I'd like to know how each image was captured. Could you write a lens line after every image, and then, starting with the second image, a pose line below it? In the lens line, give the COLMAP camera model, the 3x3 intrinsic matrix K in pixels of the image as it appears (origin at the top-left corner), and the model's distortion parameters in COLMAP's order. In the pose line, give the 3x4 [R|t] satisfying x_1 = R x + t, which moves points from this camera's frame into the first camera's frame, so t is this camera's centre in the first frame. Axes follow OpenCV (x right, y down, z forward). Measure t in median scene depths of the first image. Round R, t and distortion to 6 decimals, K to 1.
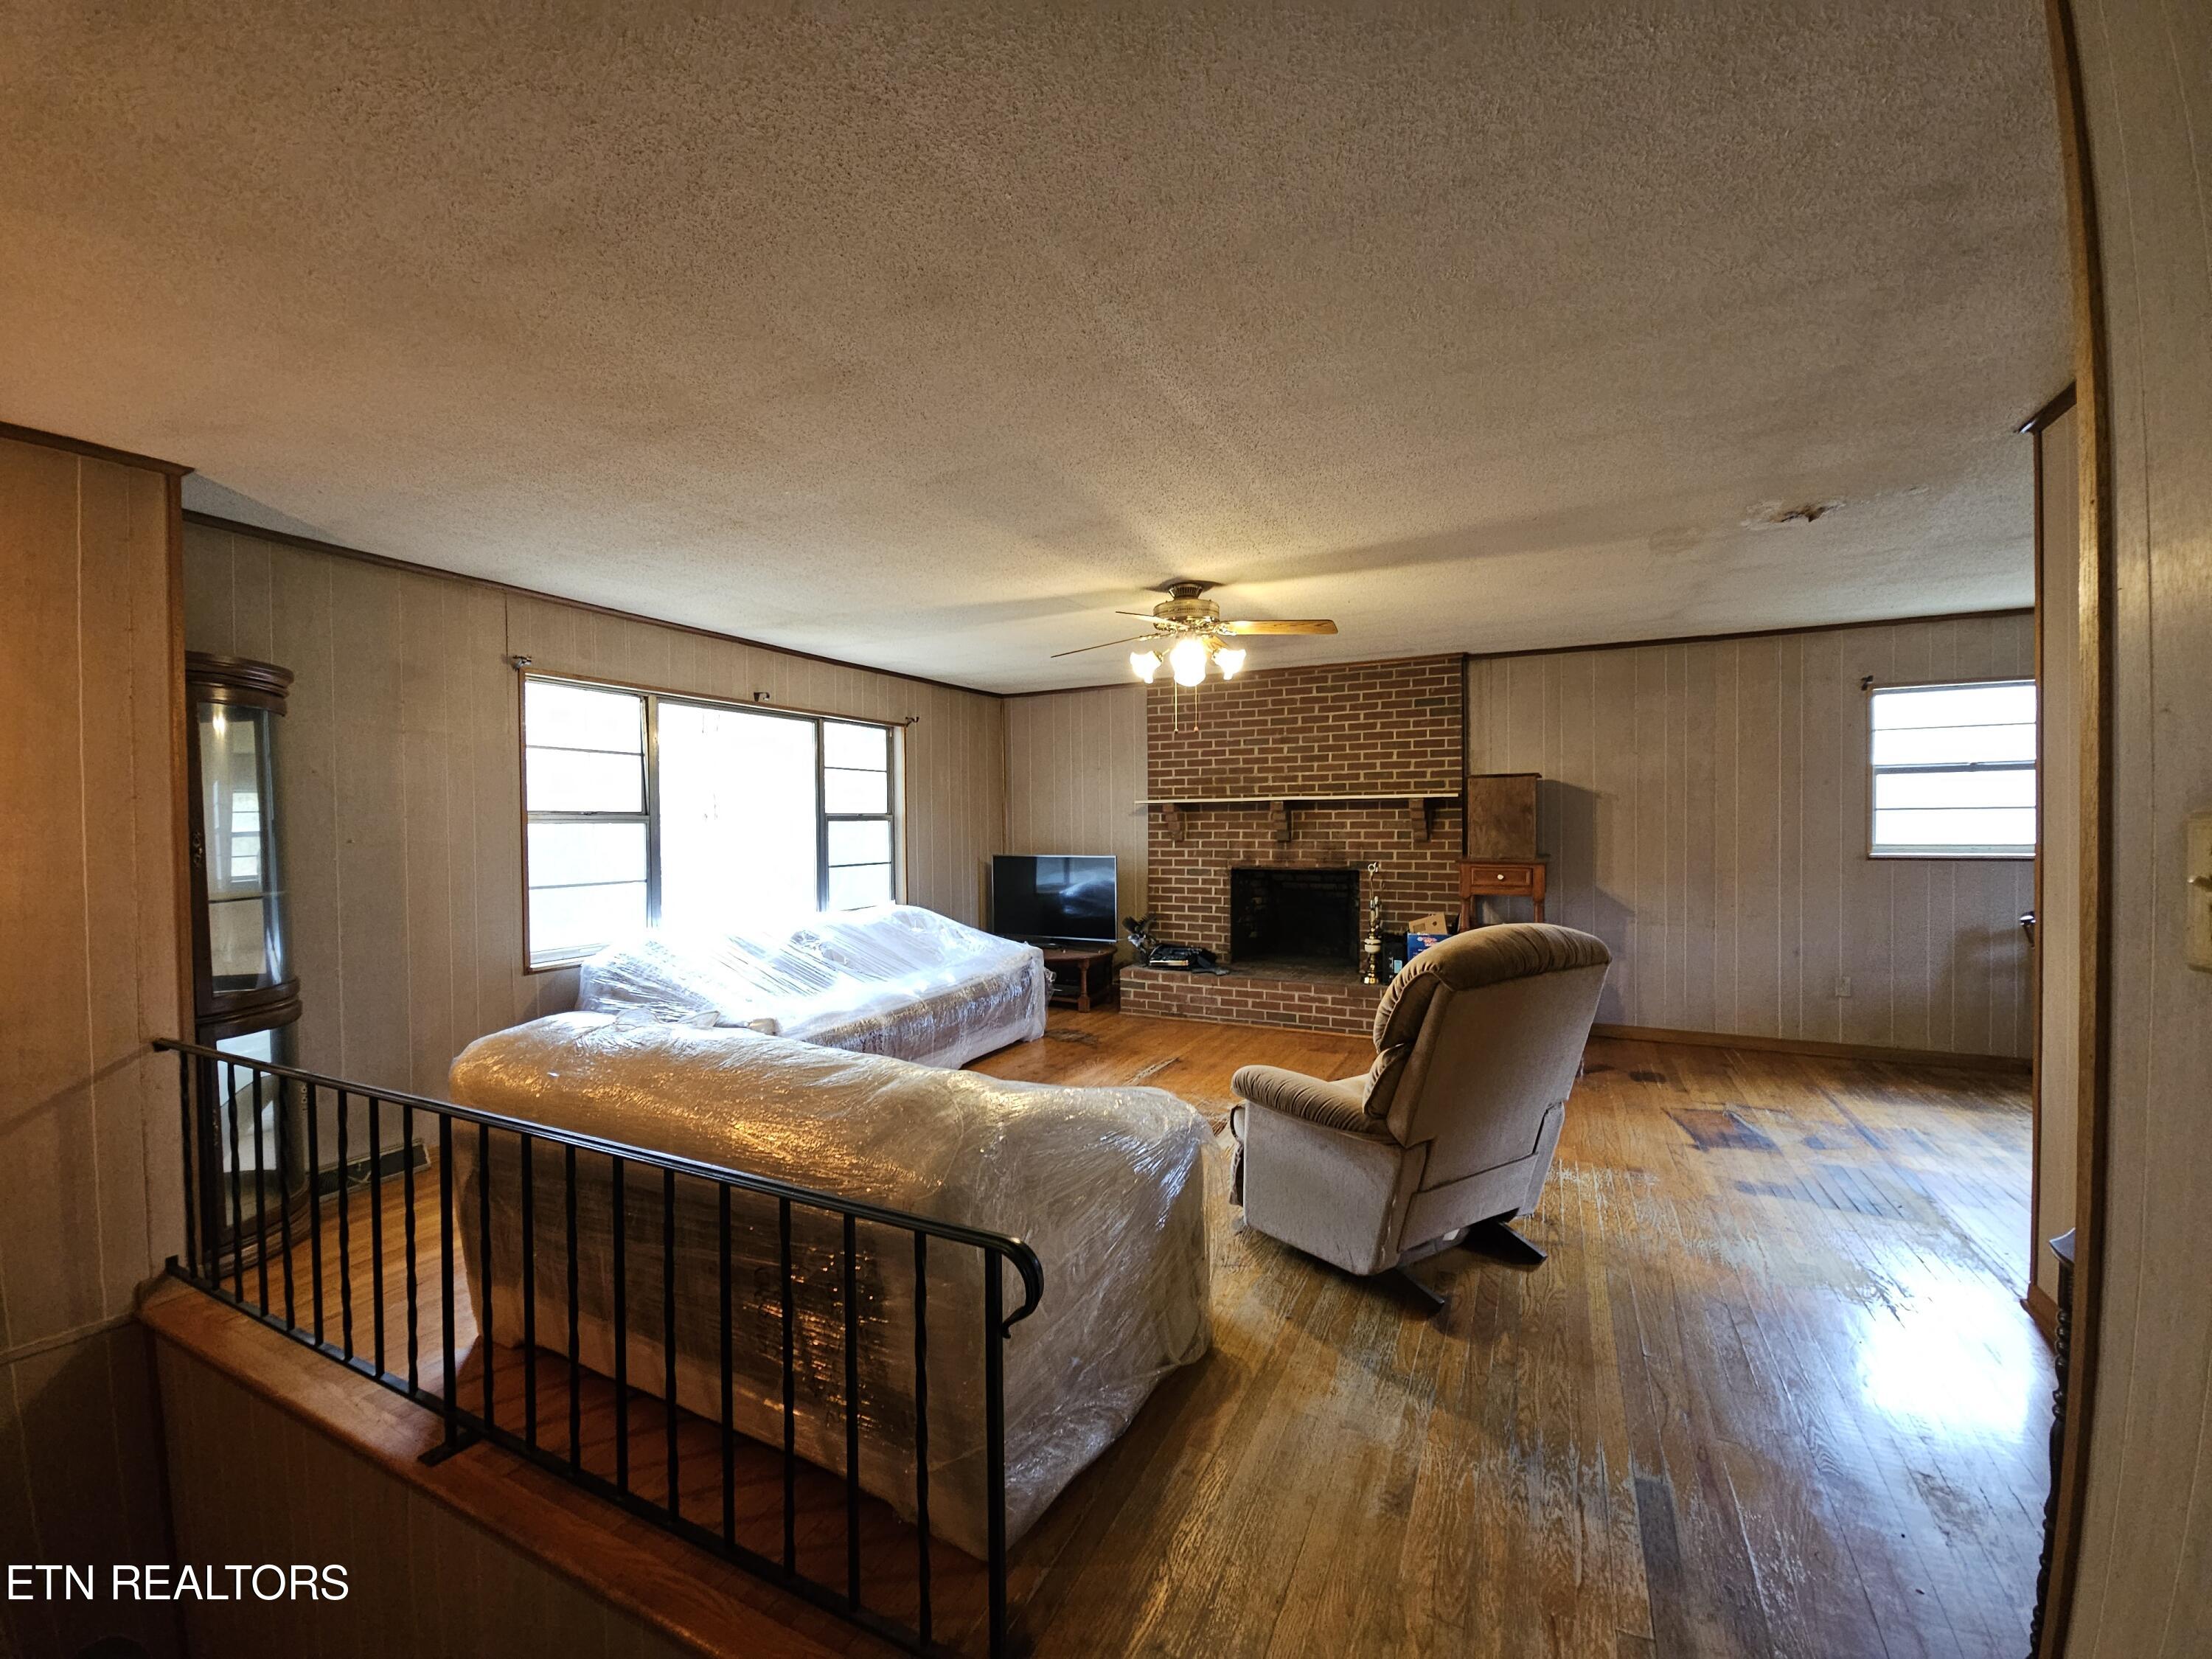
lens RADIAL K [[896.3, 0, 1100.4], [0, 896.3, 838.5], [0, 0, 1]] dist [0.015990, -0.013022]
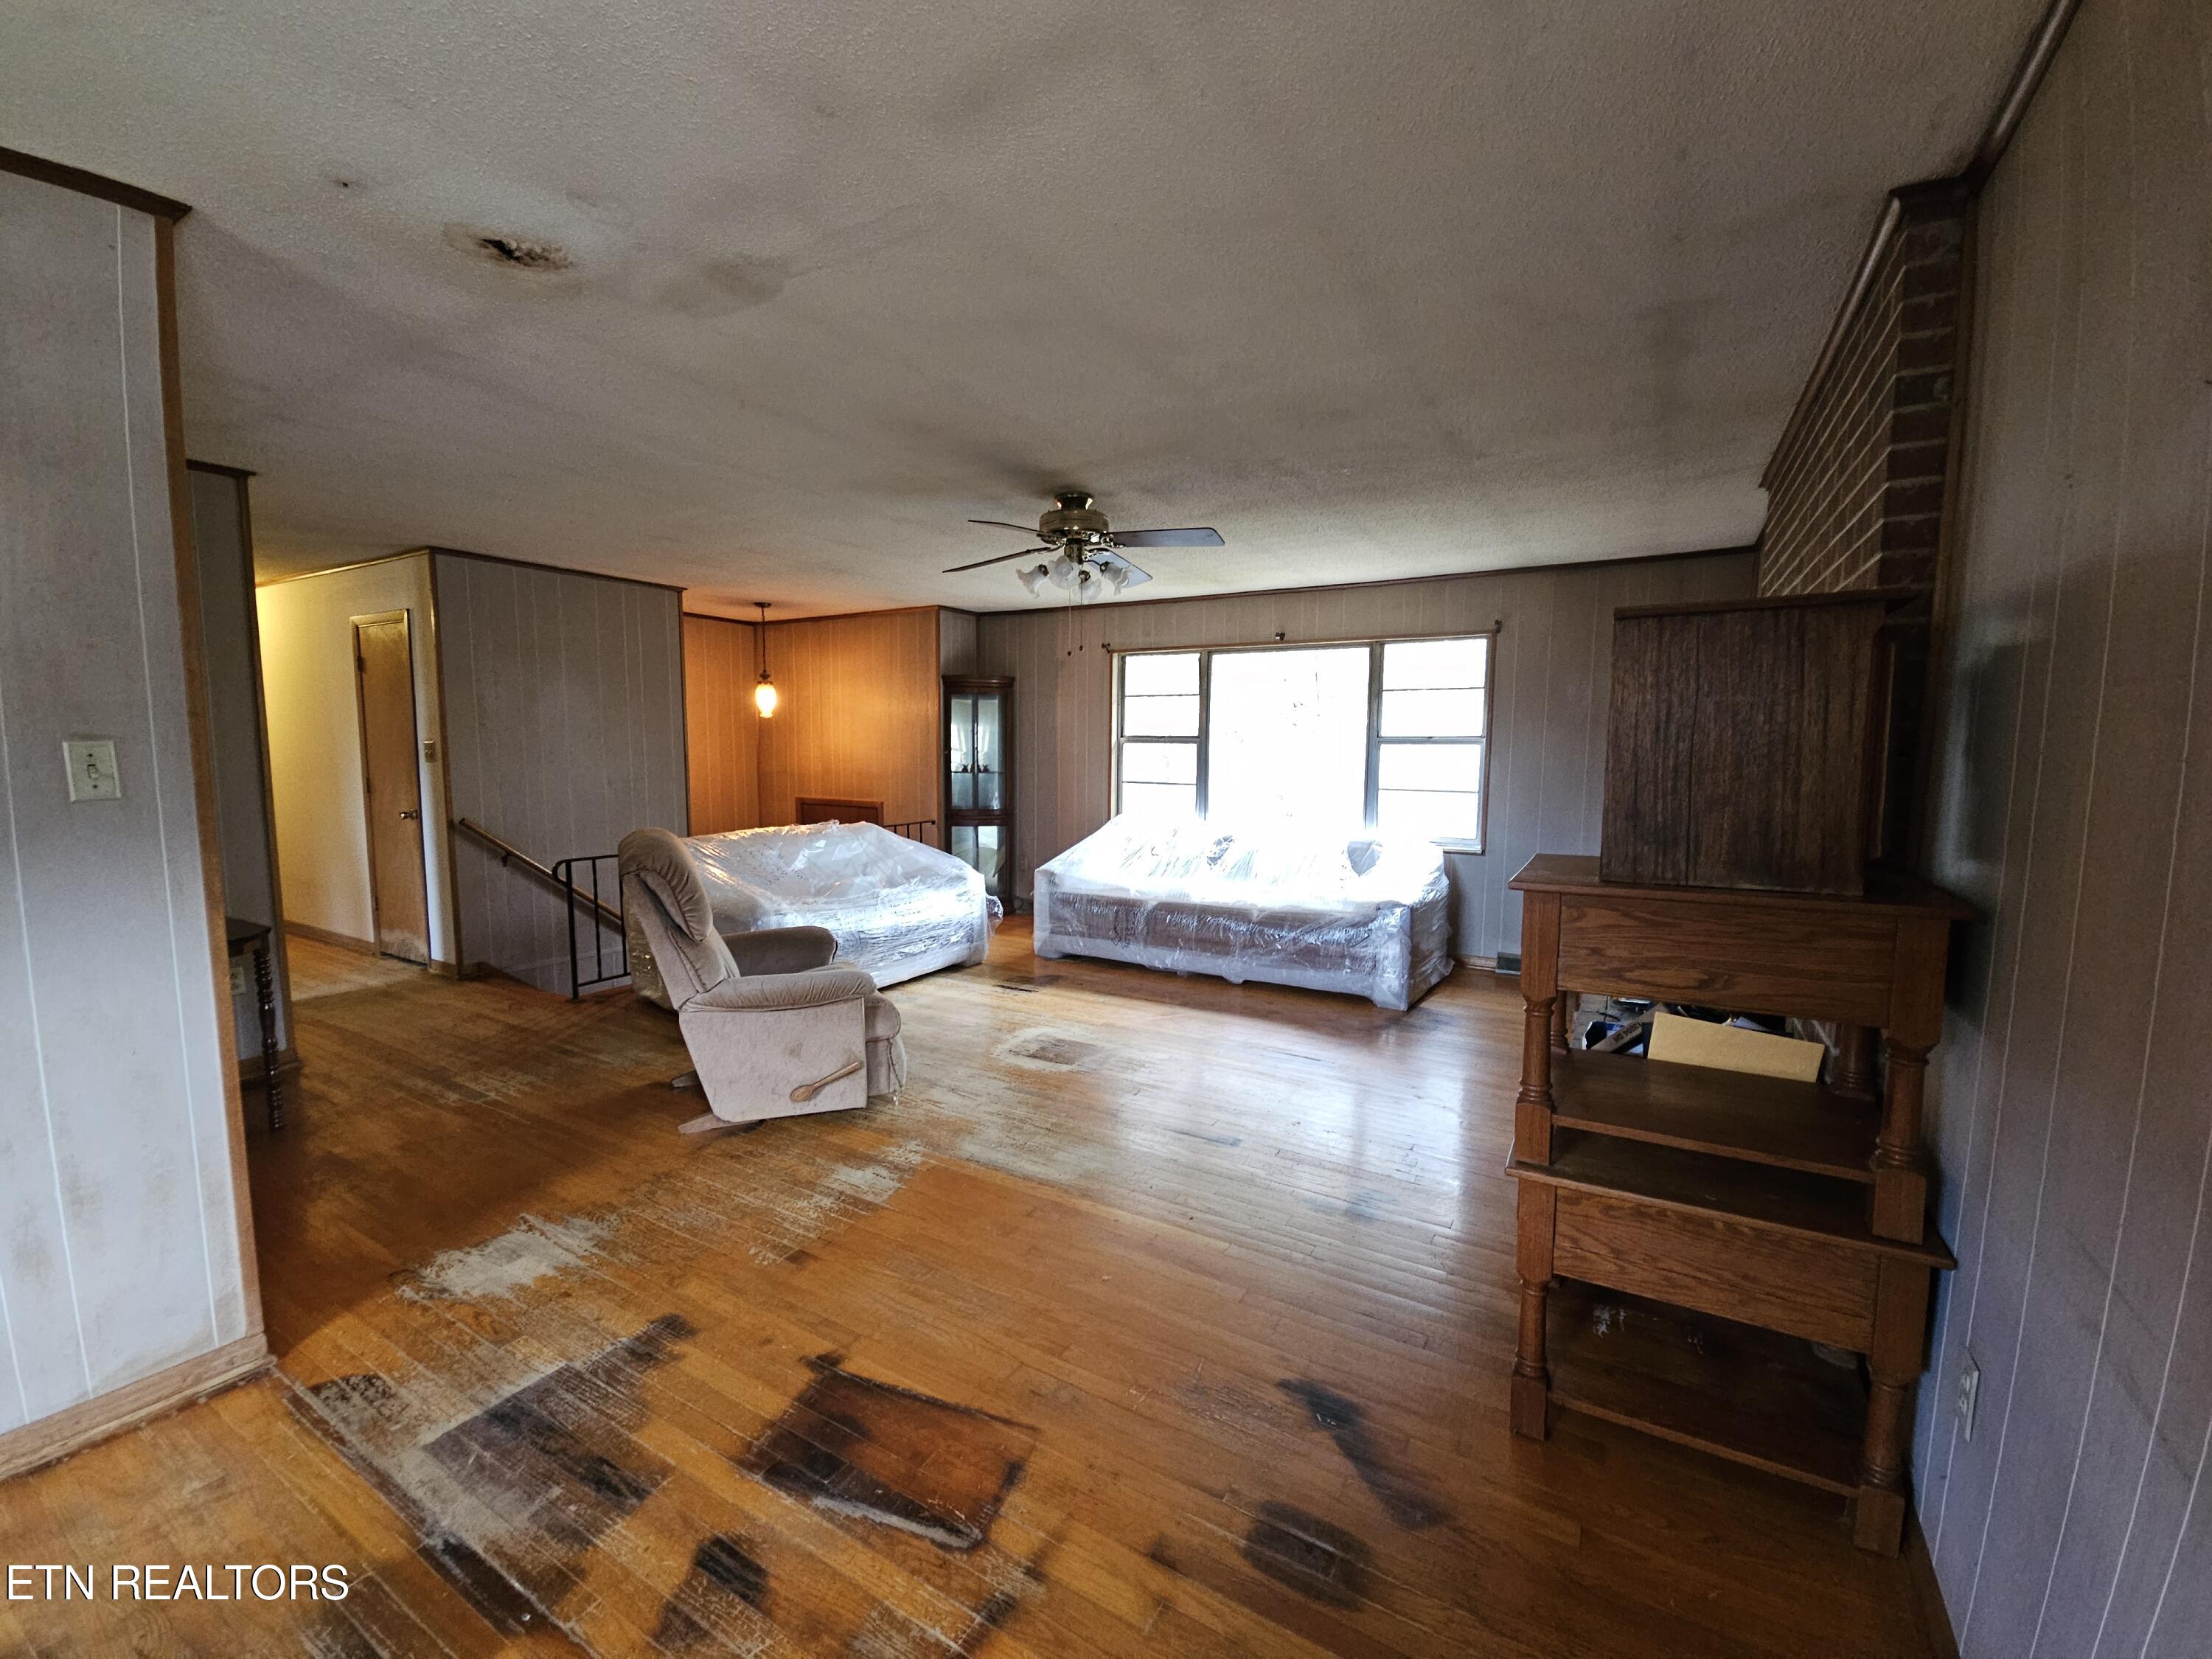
lens RADIAL K [[904.6, 0, 1101.2], [0, 904.6, 845.1], [0, 0, 1]] dist [0.016536, 0.000122]
pose [[-0.078435, 0.119583, -0.989721, 0.704358], [-0.024313, 0.992255, 0.121816, -0.021913], [0.996623, 0.033618, -0.074920, 0.728961]]
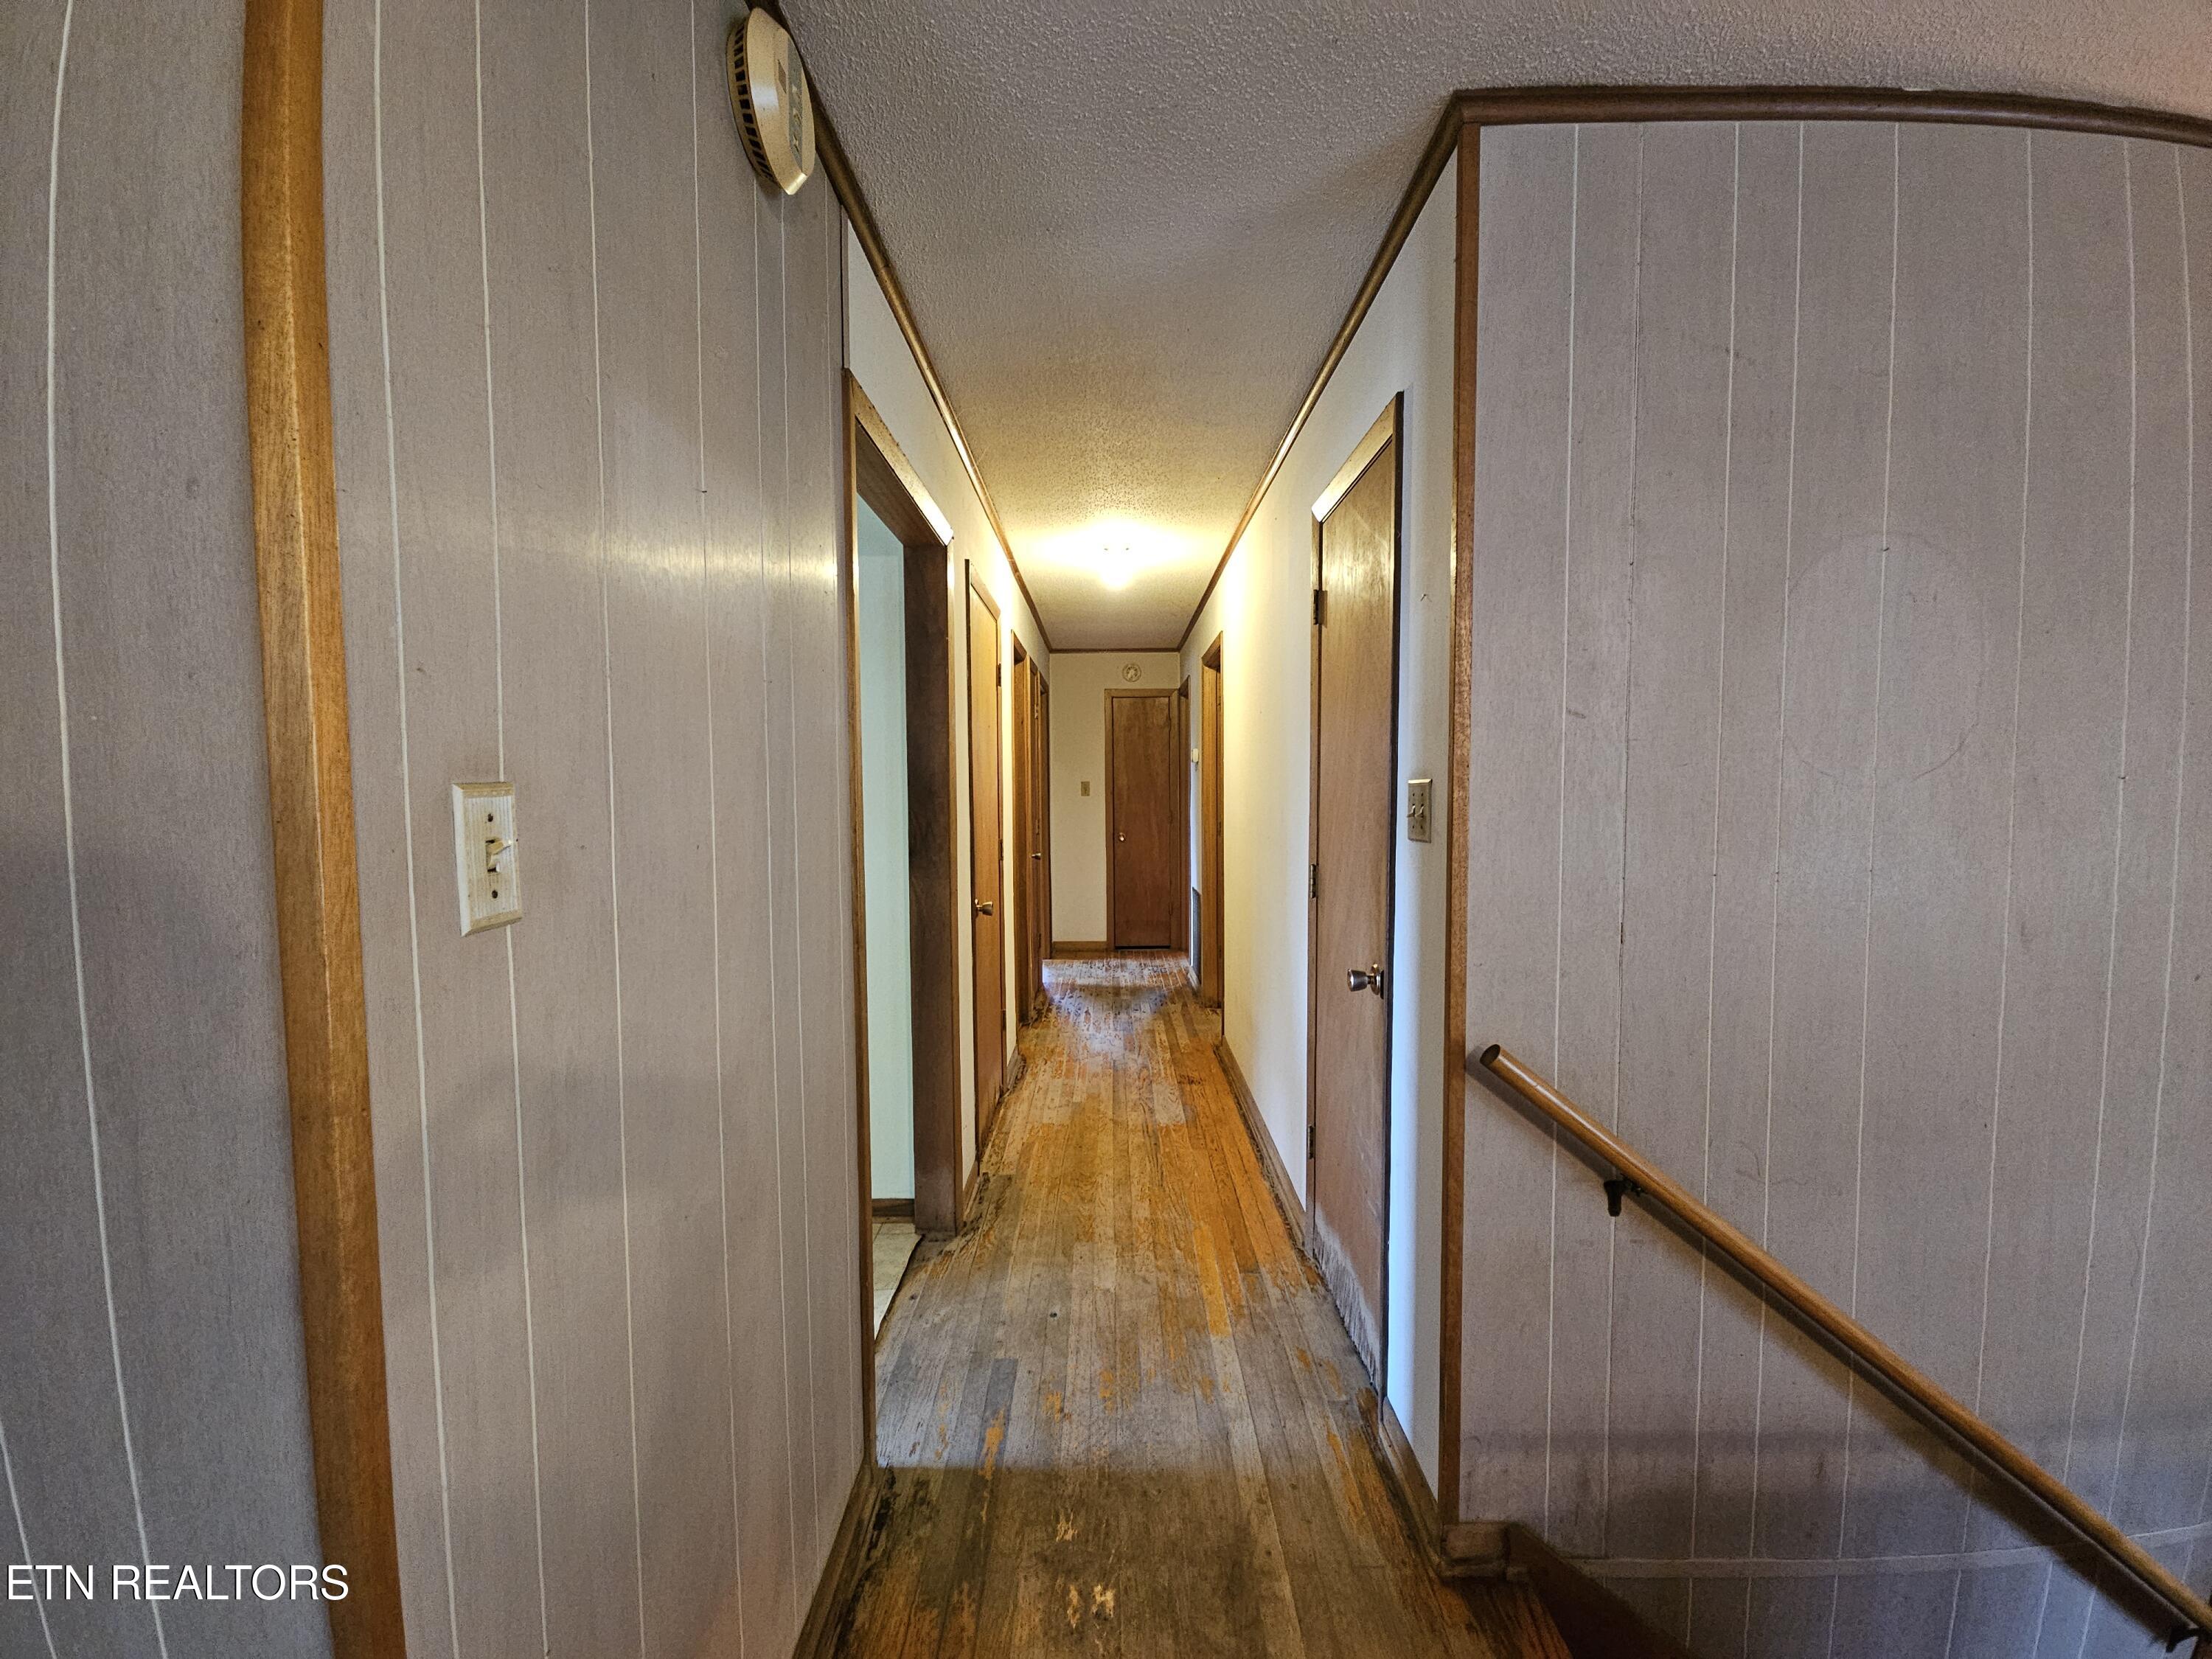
lens RADIAL K [[896.3, 0, 1100.4], [0, 896.3, 838.5], [0, 0, 1]] dist [0.015990, -0.013022]
pose [[-0.899802, 0.034048, -0.434968, 0.425334], [0.004053, 0.997560, 0.069701, -0.011722], [0.436280, 0.060954, -0.897744, 0.501125]]
